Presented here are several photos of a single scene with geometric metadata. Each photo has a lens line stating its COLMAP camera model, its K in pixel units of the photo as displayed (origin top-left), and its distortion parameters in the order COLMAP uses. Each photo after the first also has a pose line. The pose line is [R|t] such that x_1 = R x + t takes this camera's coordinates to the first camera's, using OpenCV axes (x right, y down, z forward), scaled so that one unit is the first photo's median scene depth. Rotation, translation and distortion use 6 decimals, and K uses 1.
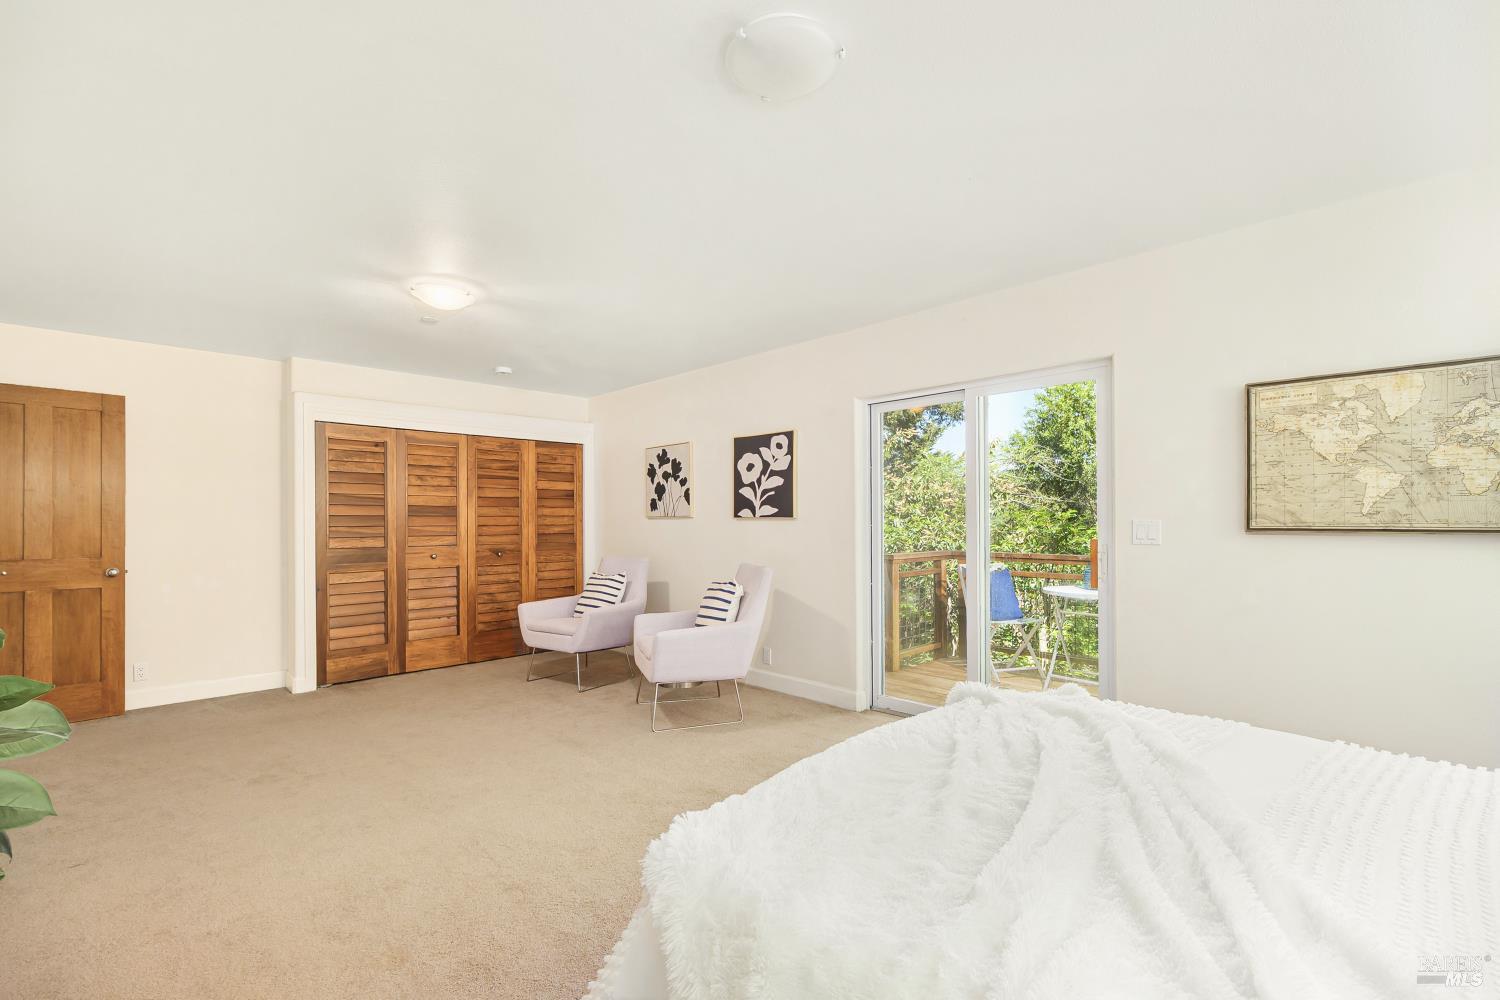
lens RADIAL K [[654.5, 0, 749.5], [0, 654.5, 511.4], [0, 0, 1]] dist [-0.002813, 0.000530]
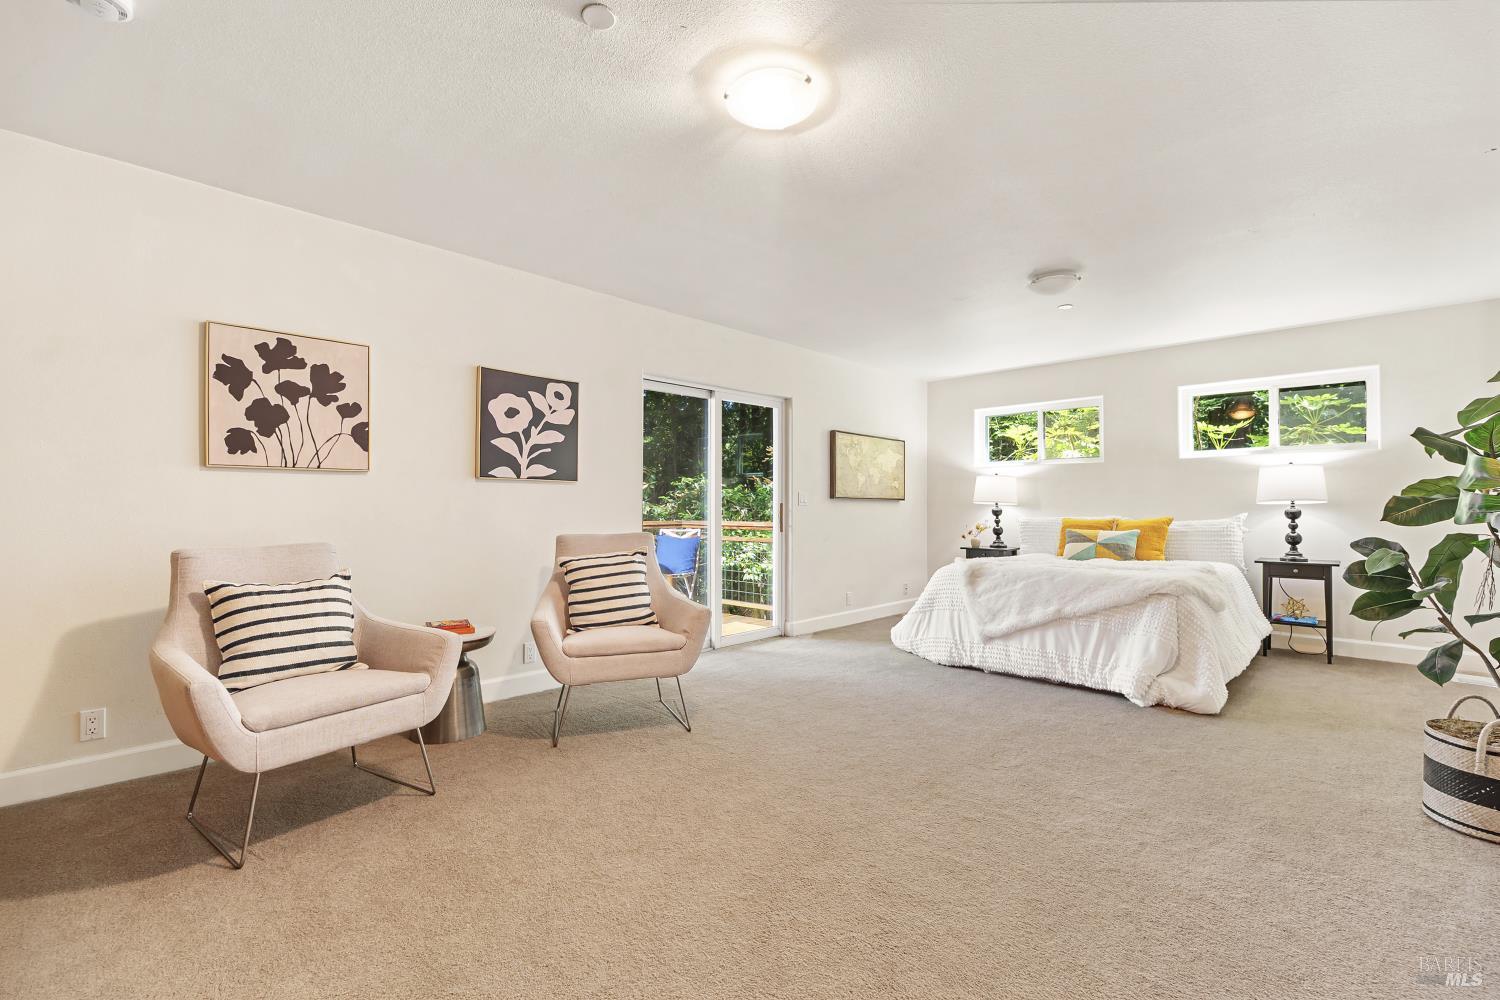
lens RADIAL K [[654.5, 0, 749.6], [0, 654.5, 502.3], [0, 0, 1]] dist [-0.002813, 0.000530]
pose [[-0.021565, 0.015200, 0.999652, -0.770343], [-0.015136, 0.999765, -0.015528, 0.044847], [-0.999653, -0.015466, -0.021329, 0.742947]]
